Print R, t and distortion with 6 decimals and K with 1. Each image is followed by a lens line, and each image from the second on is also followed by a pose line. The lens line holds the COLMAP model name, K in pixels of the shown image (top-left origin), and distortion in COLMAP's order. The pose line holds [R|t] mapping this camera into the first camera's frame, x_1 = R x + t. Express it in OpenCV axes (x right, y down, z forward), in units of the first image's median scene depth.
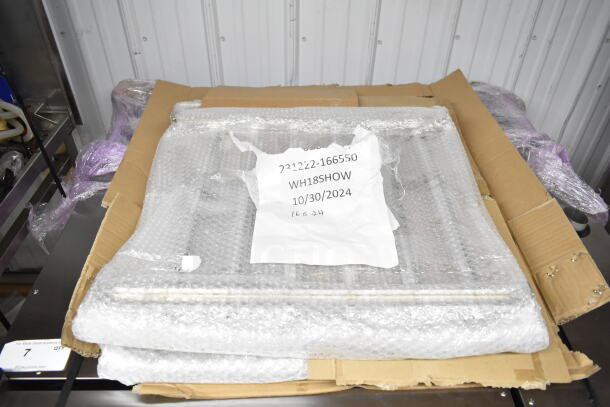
lens RADIAL K [[464.4, 0, 305.0], [0, 464.4, 203.5], [0, 0, 1]] dist [-0.001979, -0.000001]
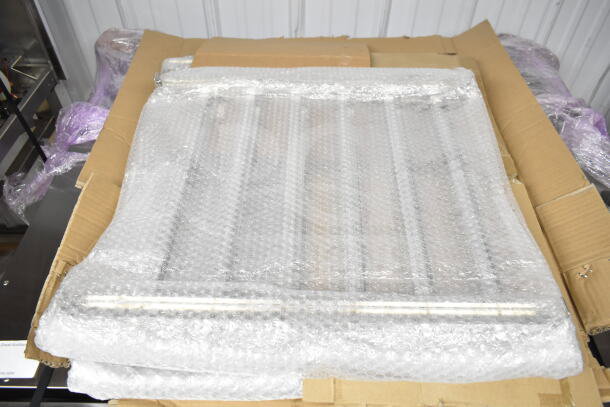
lens RADIAL K [[464.4, 0, 305.0], [0, 464.4, 203.5], [0, 0, 1]] dist [-0.001979, -0.000001]
pose [[0.999711, 0.015631, -0.018270, 0.014853], [-0.013260, 0.992267, 0.123409, -0.075357], [0.020058, -0.123131, 0.992188, 0.122926]]
